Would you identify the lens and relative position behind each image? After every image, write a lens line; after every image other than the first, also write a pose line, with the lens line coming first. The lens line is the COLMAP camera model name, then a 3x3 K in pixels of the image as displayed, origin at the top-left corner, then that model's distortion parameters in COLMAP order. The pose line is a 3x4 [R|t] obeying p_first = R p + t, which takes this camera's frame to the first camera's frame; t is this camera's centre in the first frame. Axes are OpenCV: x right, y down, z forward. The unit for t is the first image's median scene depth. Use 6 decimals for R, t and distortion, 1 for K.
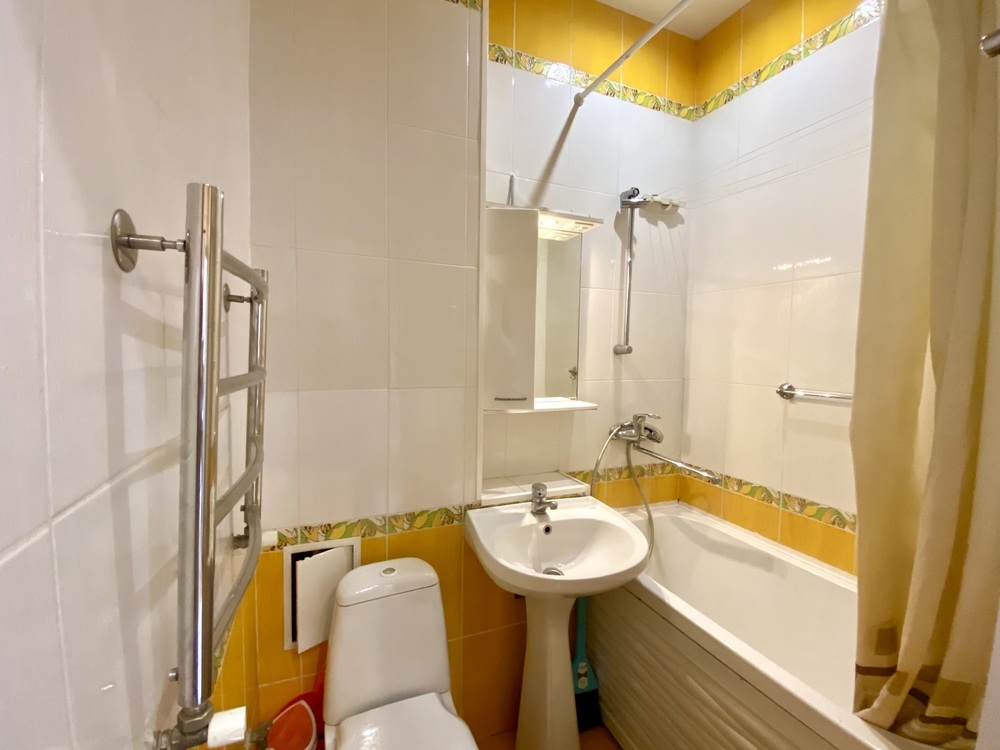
lens RADIAL K [[420.2, 0, 497.9], [0, 420.2, 371.7], [0, 0, 1]] dist [-0.025013, -0.002023]
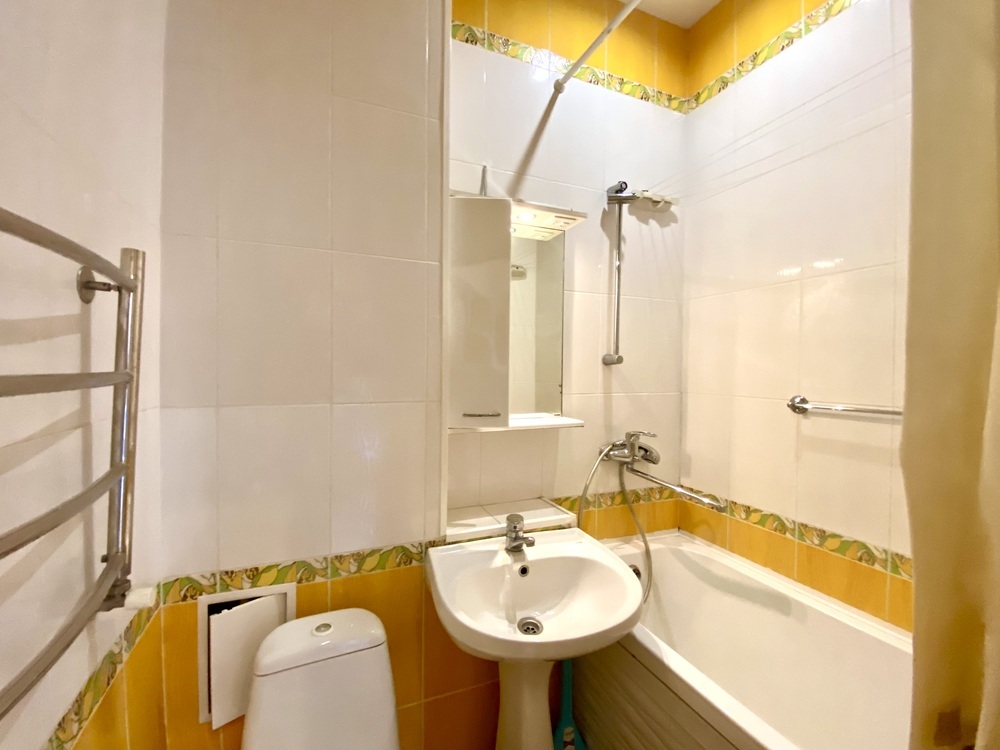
lens RADIAL K [[420.2, 0, 495.4], [0, 420.2, 368.7], [0, 0, 1]] dist [-0.025013, -0.002023]
pose [[0.999990, -0.004472, -0.000245, 0.057482], [0.004456, 0.998926, -0.046117, 0.008609], [0.000451, 0.046115, 0.998936, 0.127652]]
